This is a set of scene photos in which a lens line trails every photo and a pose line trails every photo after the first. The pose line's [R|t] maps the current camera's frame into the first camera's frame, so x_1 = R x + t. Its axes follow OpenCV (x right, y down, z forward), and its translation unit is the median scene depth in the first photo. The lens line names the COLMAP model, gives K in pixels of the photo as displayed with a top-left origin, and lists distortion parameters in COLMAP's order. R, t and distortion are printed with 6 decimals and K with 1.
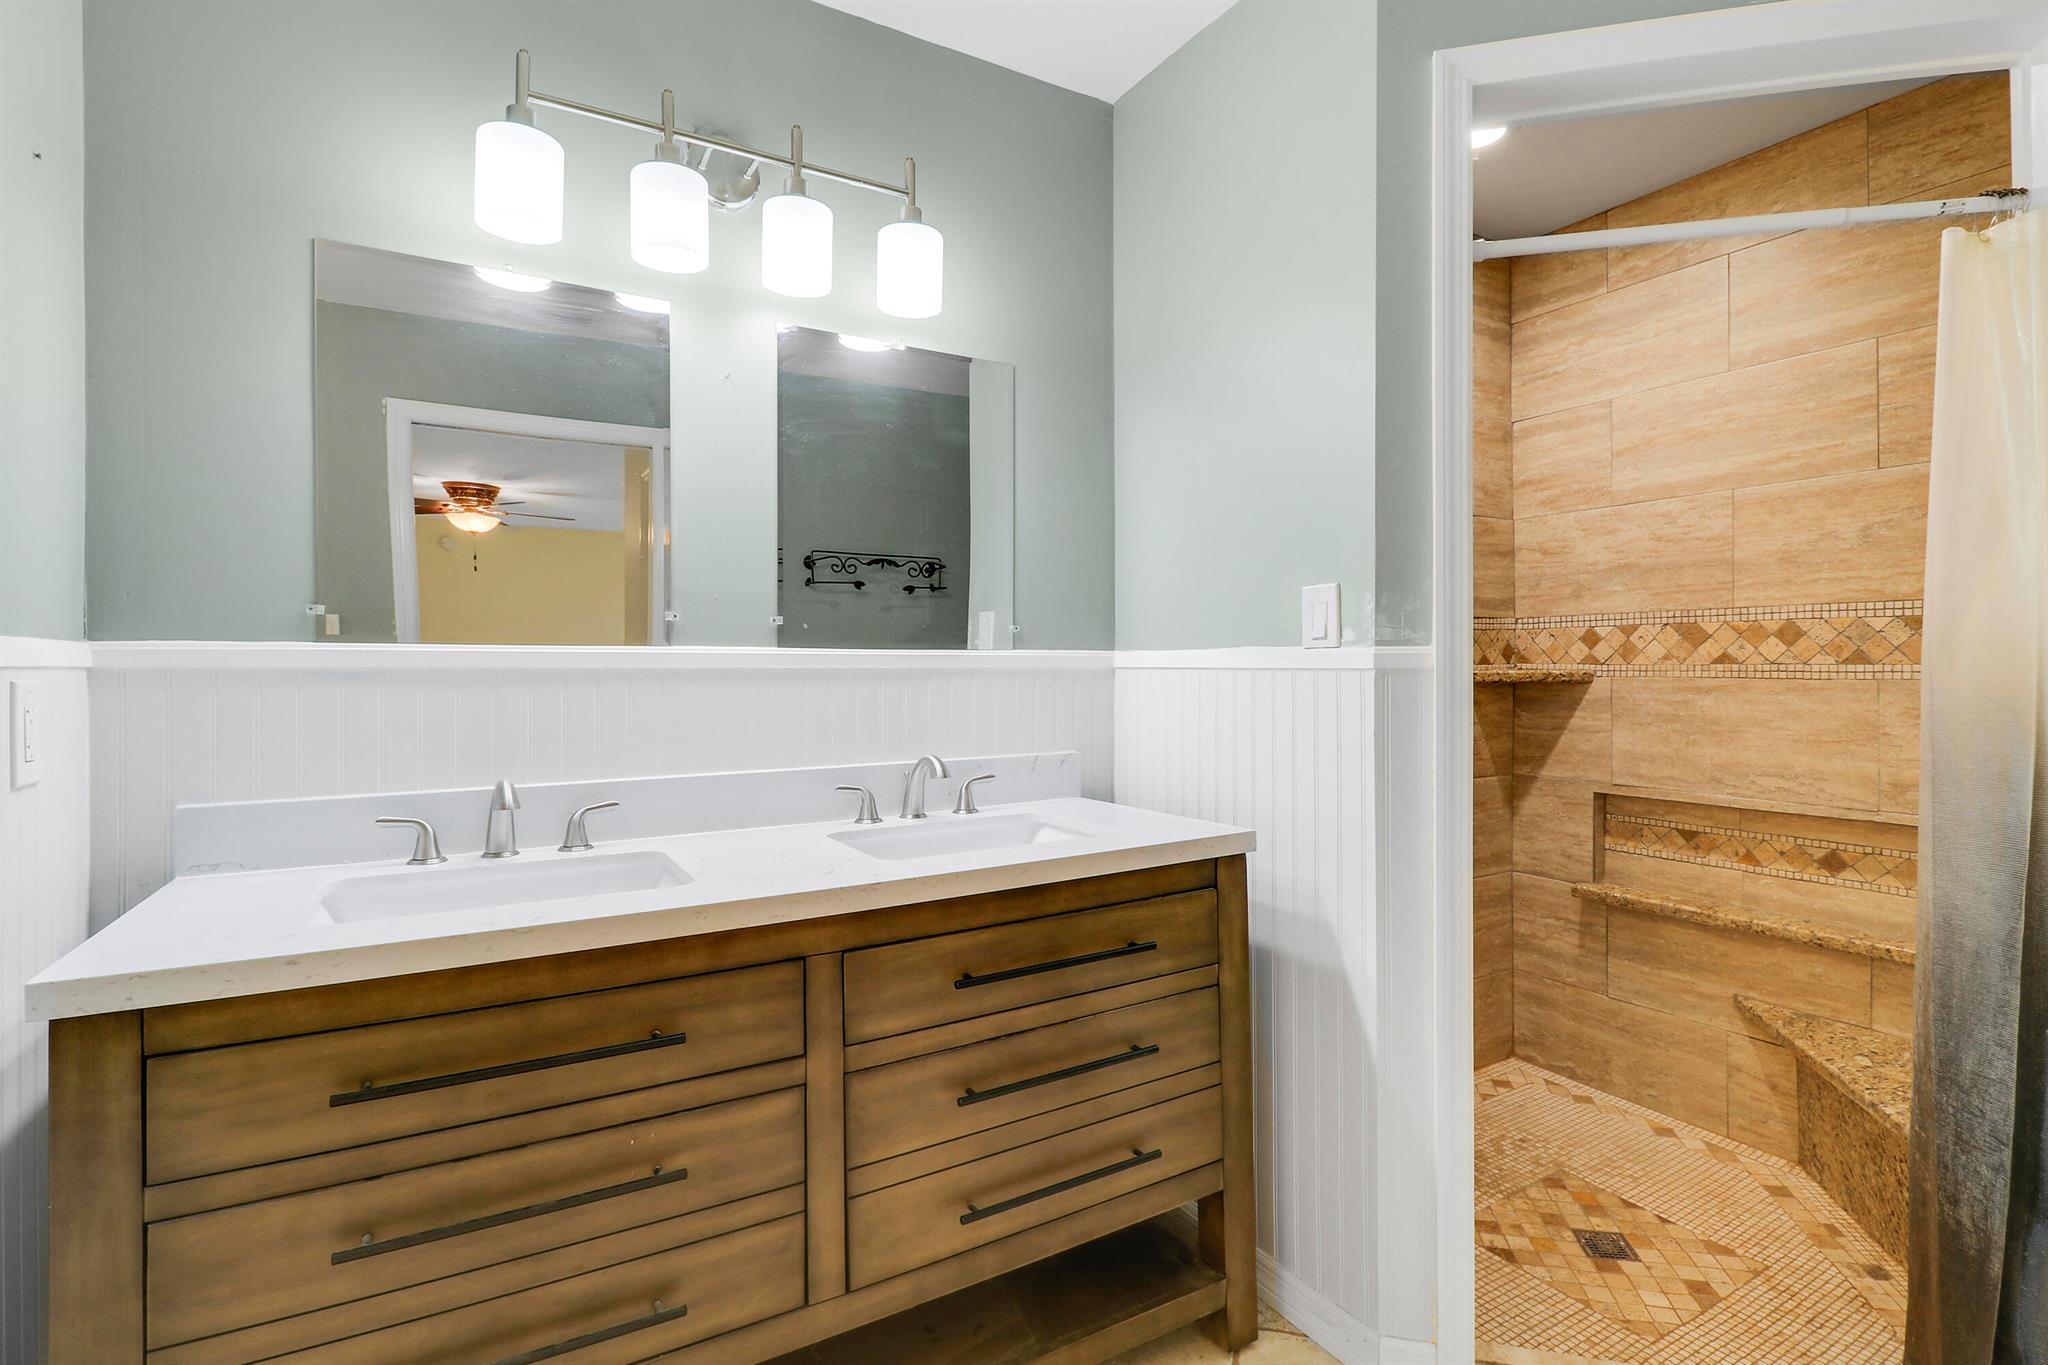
lens RADIAL K [[959.2, 0, 1015.9], [0, 959.2, 683.9], [0, 0, 1]] dist [-0.003367, -0.001654]
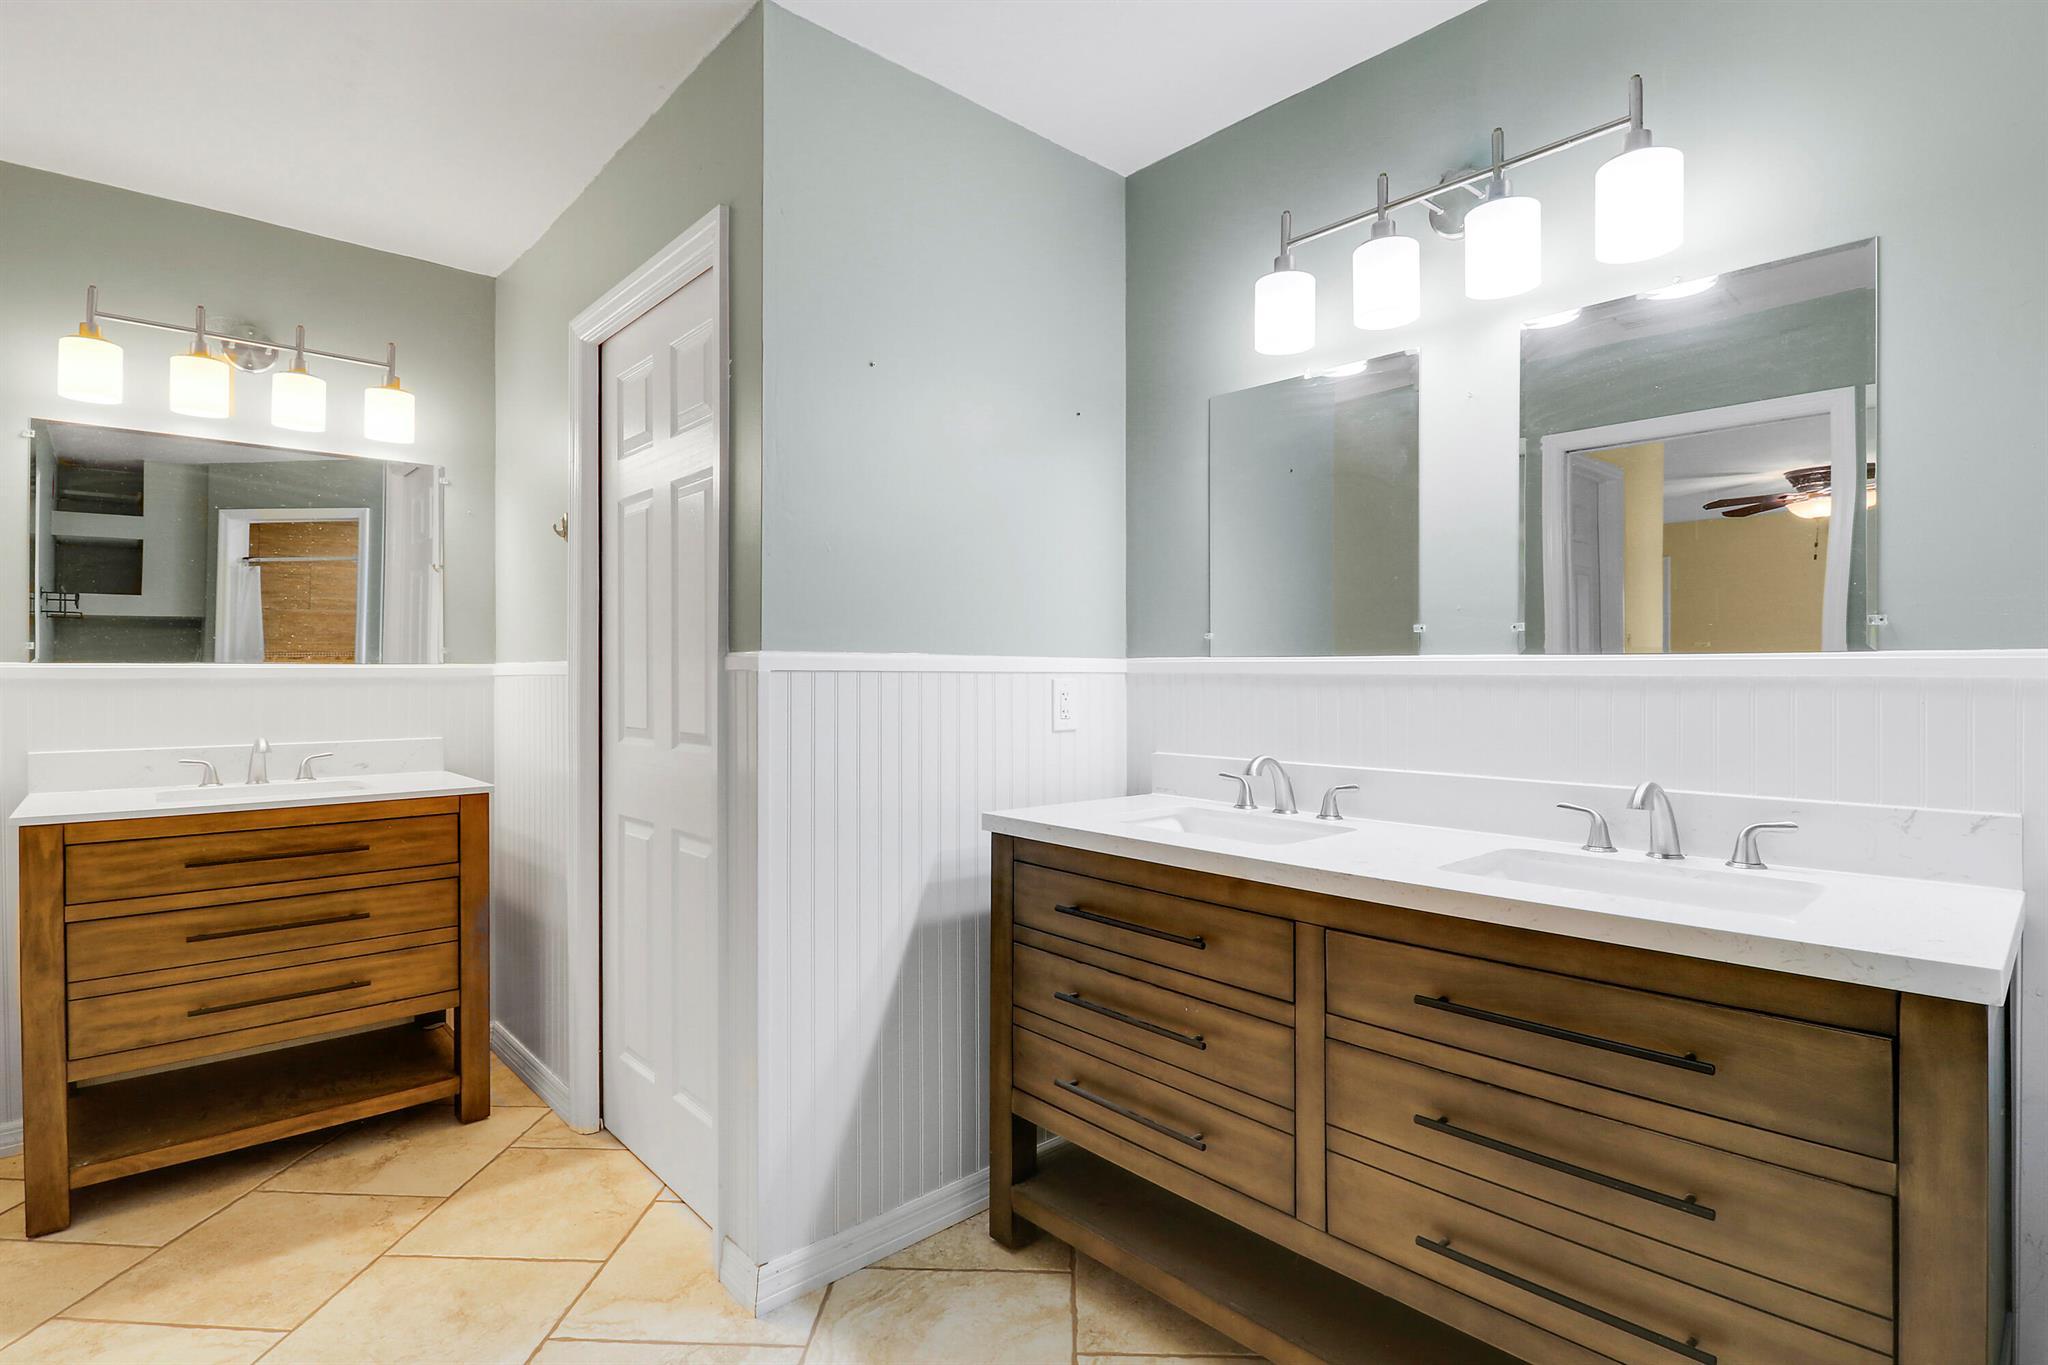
lens RADIAL K [[959.2, 0, 1015.9], [0, 959.2, 683.9], [0, 0, 1]] dist [-0.003367, -0.001654]
pose [[0.235534, 0.019154, -0.971677, 0.798156], [-0.021228, 0.999669, 0.014560, -0.015816], [0.971634, 0.017197, 0.235862, 0.361893]]
